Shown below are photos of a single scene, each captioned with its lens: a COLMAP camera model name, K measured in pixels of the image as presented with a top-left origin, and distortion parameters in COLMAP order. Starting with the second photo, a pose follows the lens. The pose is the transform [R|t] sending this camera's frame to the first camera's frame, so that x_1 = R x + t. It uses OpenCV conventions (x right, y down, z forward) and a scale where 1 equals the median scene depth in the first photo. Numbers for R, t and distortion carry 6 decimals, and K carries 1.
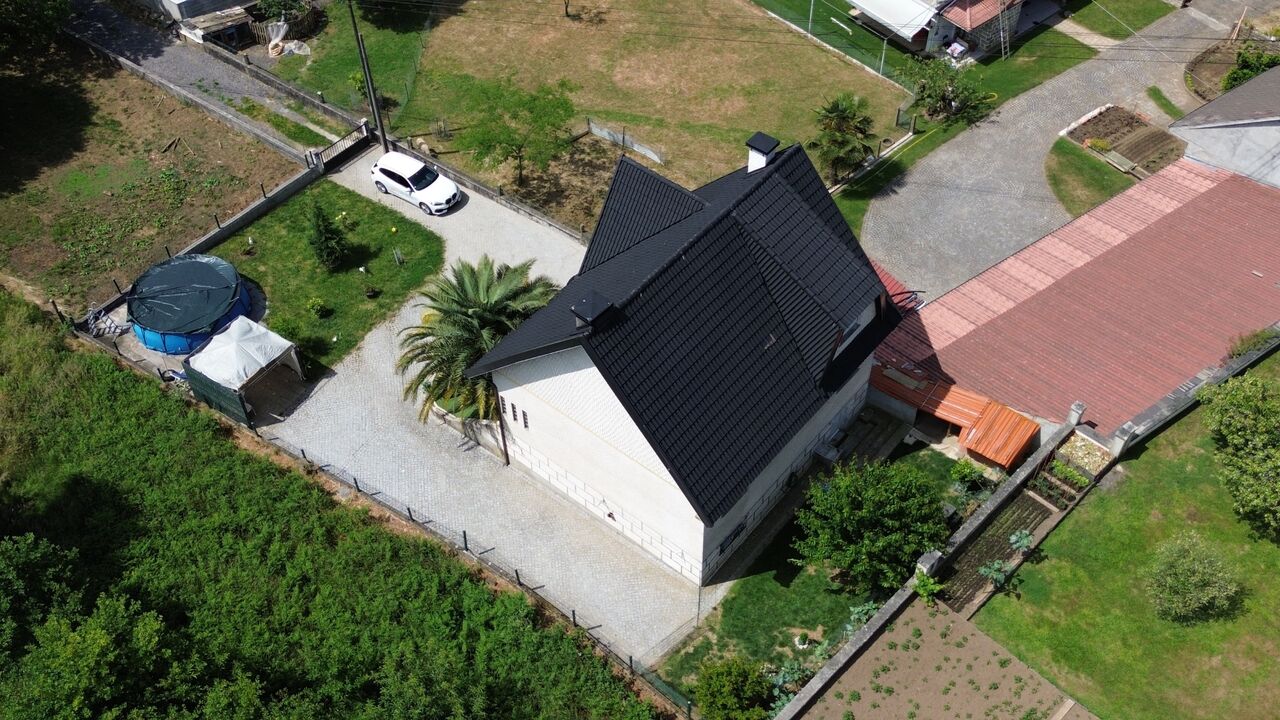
lens RADIAL K [[1263.3, 0, 638.3], [0, 1263.3, 360.8], [0, 0, 1]] dist [0.148073, -0.340670]
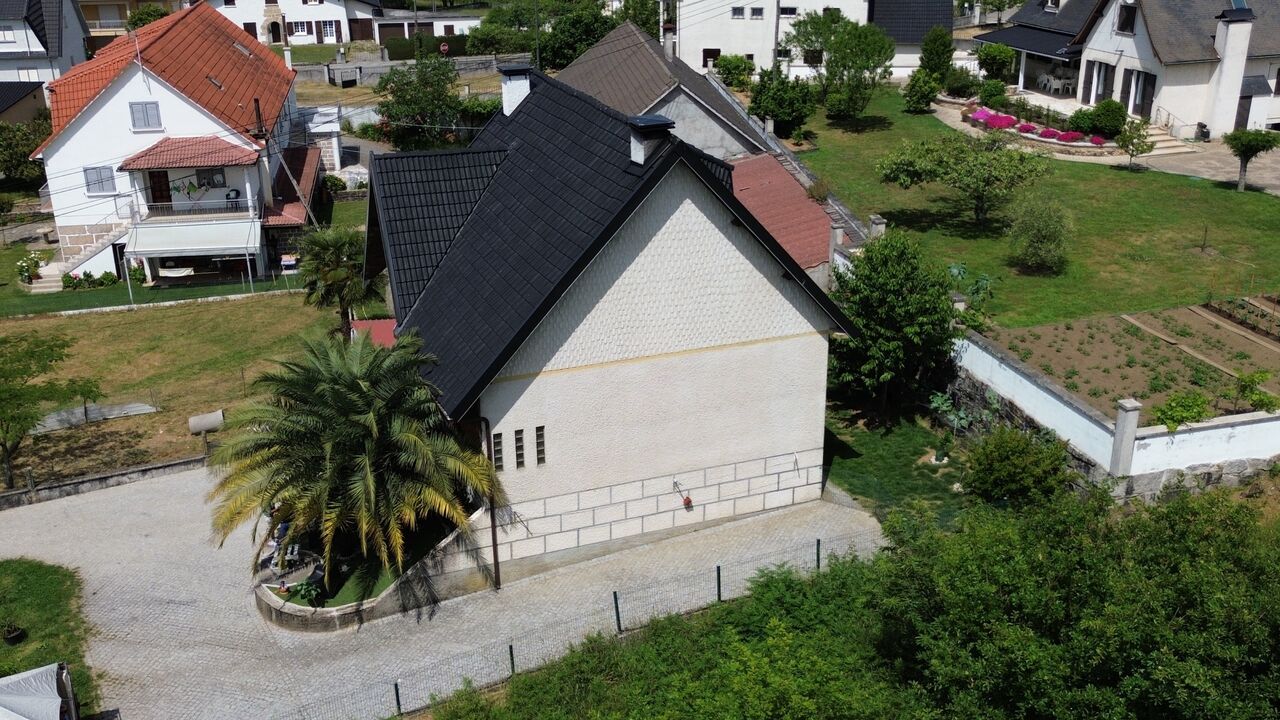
lens RADIAL K [[1266.8, 0, 640.1], [0, 1266.8, 359.7], [0, 0, 1]] dist [0.132405, -0.277479]
pose [[0.488803, -0.315729, 0.813257, -0.466819], [0.662782, 0.740561, -0.110855, 0.095698], [-0.567267, 0.593199, 0.571248, 0.420742]]
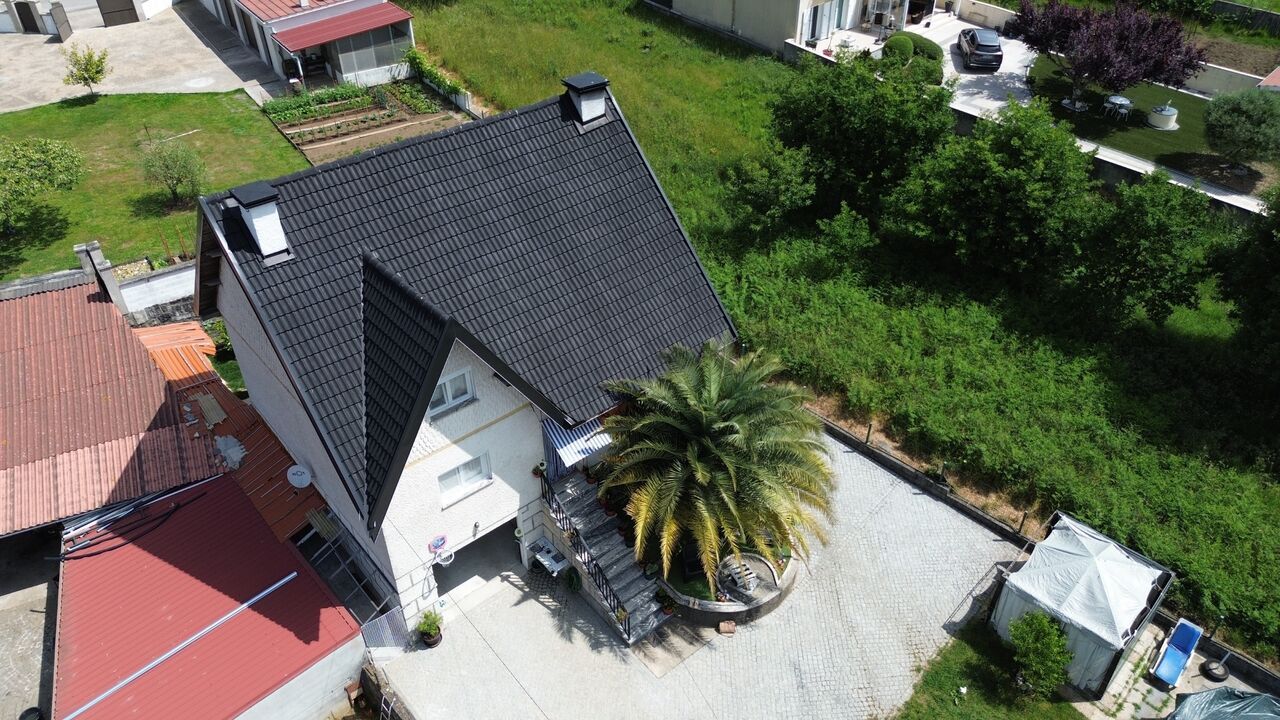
lens RADIAL K [[905.6, 0, 640.8], [0, 905.6, 359.8], [0, 0, 1]] dist [0.074406, -0.069803]
pose [[-0.982526, -0.093528, 0.160920, -0.130574], [0.153807, 0.078884, 0.984947, -0.437034], [-0.104814, 0.992487, -0.063121, 0.805874]]
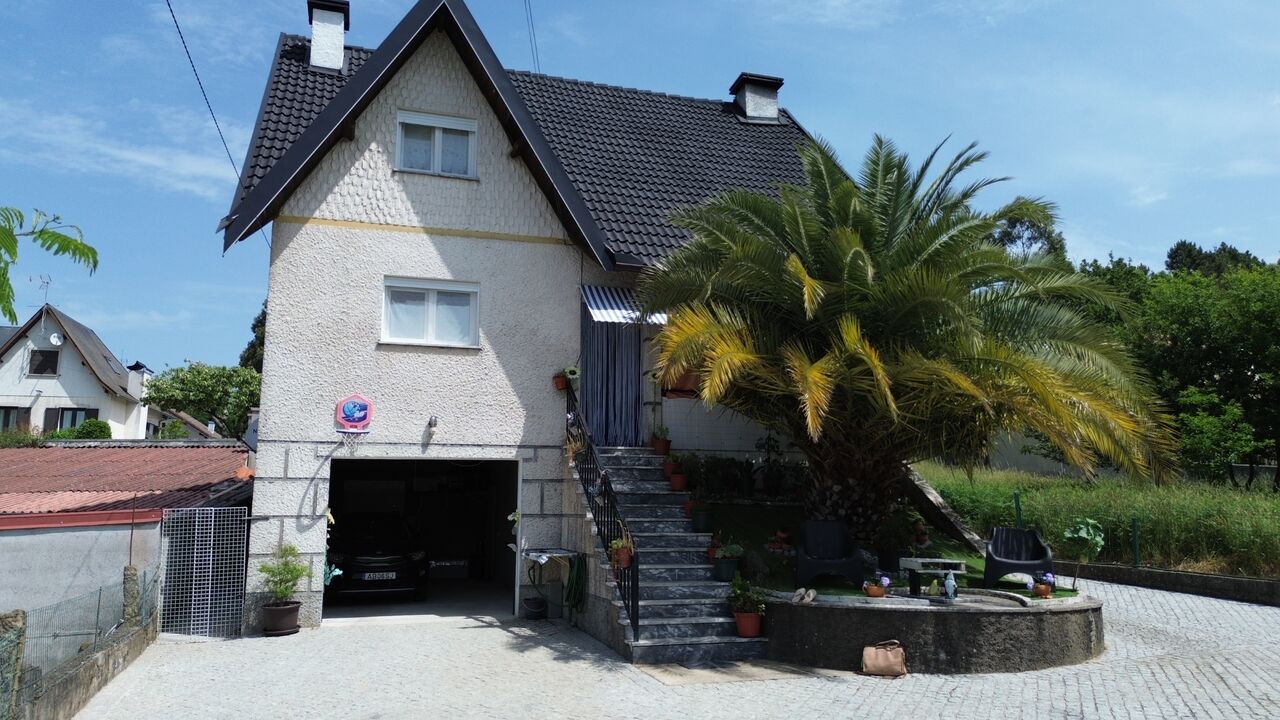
lens RADIAL K [[905.6, 0, 640.8], [0, 905.6, 359.8], [0, 0, 1]] dist [0.074406, -0.069803]
pose [[-0.834848, 0.107631, 0.539856, -0.171716], [0.424274, 0.750668, 0.506448, -0.151008], [-0.350743, 0.651854, -0.672358, 0.987371]]
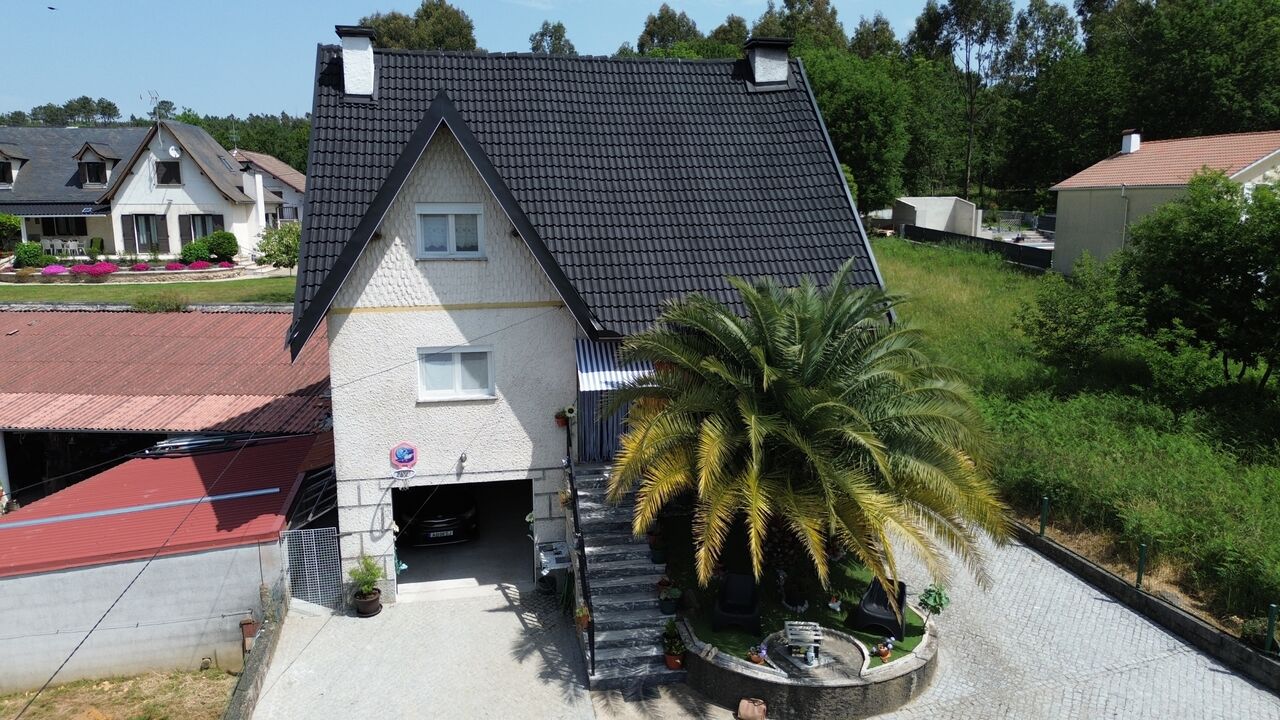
lens RADIAL K [[905.6, 0, 640.8], [0, 905.6, 359.8], [0, 0, 1]] dist [0.074406, -0.069803]
pose [[-0.763478, -0.095865, 0.638679, -0.236947], [0.497298, 0.543700, 0.676081, -0.237987], [-0.412062, 0.833787, -0.367429, 0.920549]]
